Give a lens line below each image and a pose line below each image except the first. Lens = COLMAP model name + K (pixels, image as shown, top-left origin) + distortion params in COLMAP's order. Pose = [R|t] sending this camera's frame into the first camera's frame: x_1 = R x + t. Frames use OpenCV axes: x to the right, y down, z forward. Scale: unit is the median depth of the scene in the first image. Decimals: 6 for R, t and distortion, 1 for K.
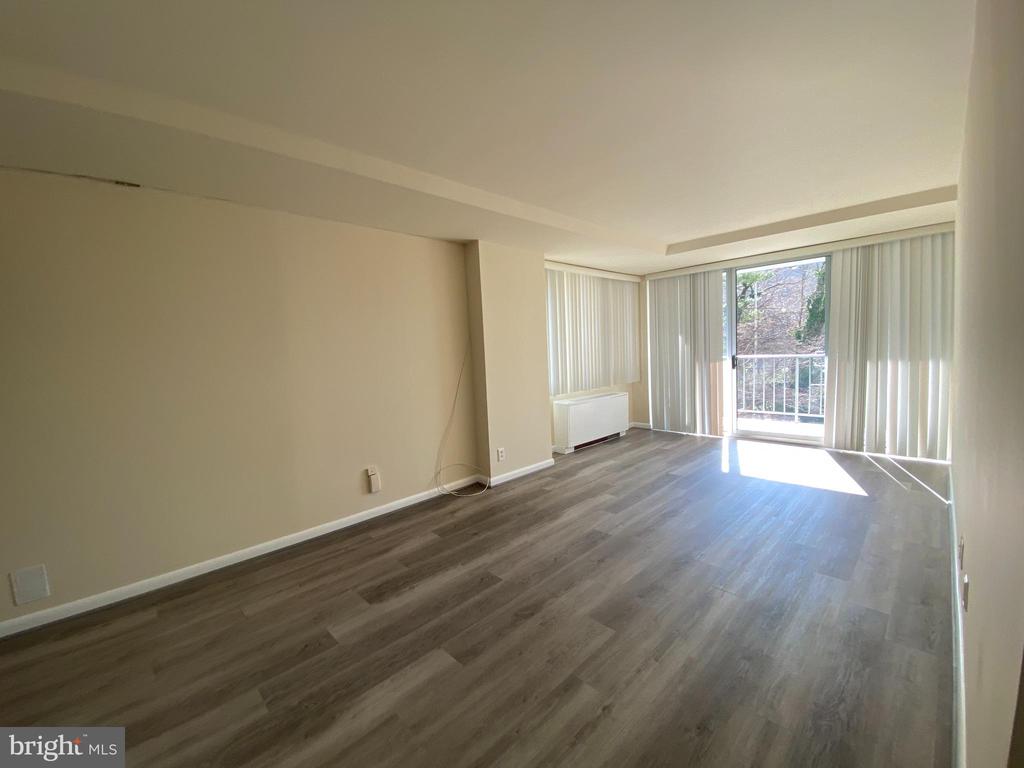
lens RADIAL K [[414.4, 0, 512.8], [0, 414.4, 382.3], [0, 0, 1]] dist [0.047191, -0.037978]
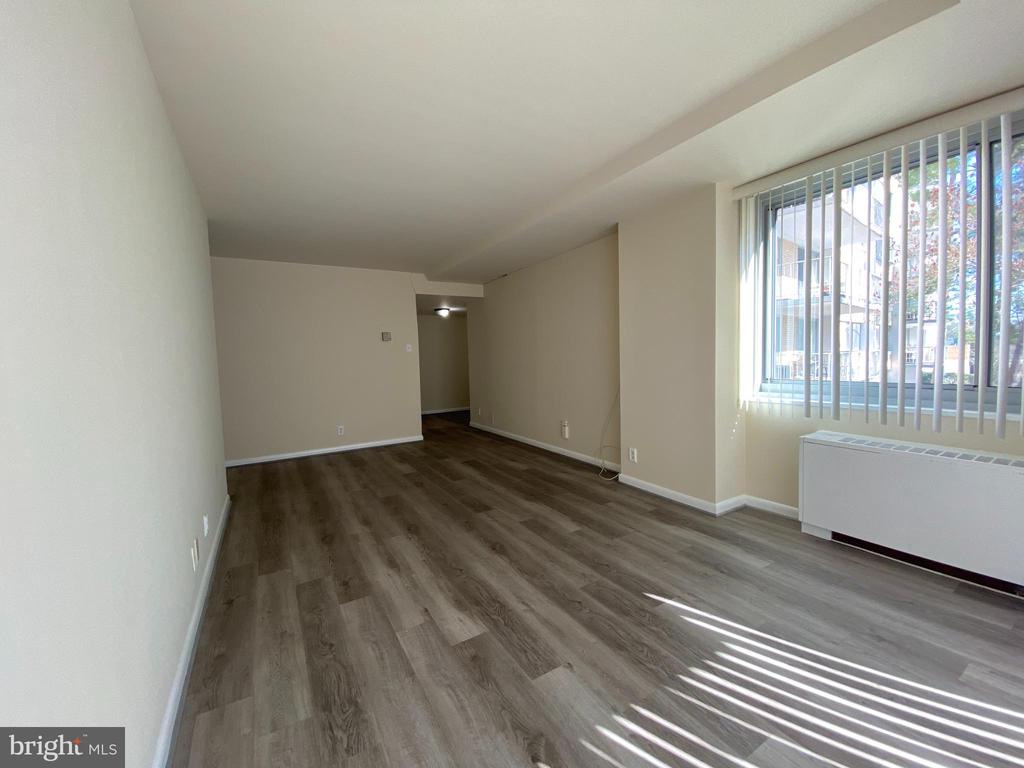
lens RADIAL K [[414.4, 0, 512.8], [0, 414.4, 382.3], [0, 0, 1]] dist [0.047191, -0.037978]
pose [[-0.238267, 0.115666, -0.964287, 1.084446], [-0.038265, 0.990994, 0.128324, -0.105347], [0.970446, 0.067474, -0.231695, 1.164876]]
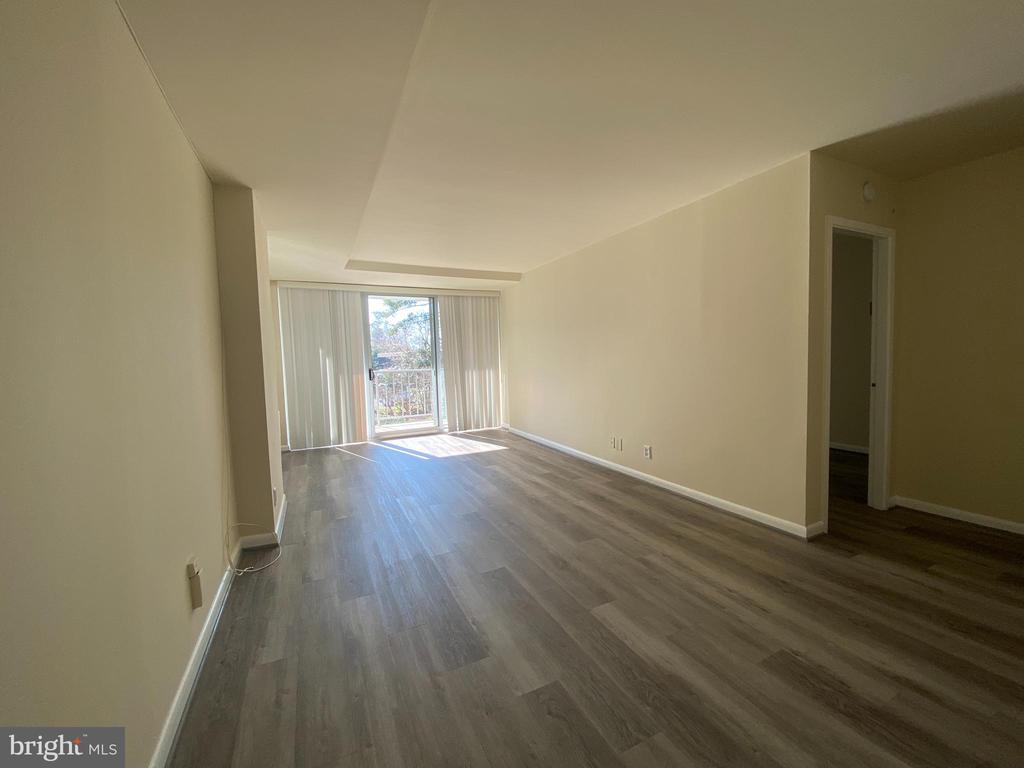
lens RADIAL K [[414.4, 0, 512.8], [0, 414.4, 382.3], [0, 0, 1]] dist [0.047191, -0.037978]
pose [[0.321418, -0.020185, 0.946722, -0.707160], [0.089364, 0.995957, -0.009105, 0.028839], [-0.942711, 0.087529, 0.321923, 0.455016]]
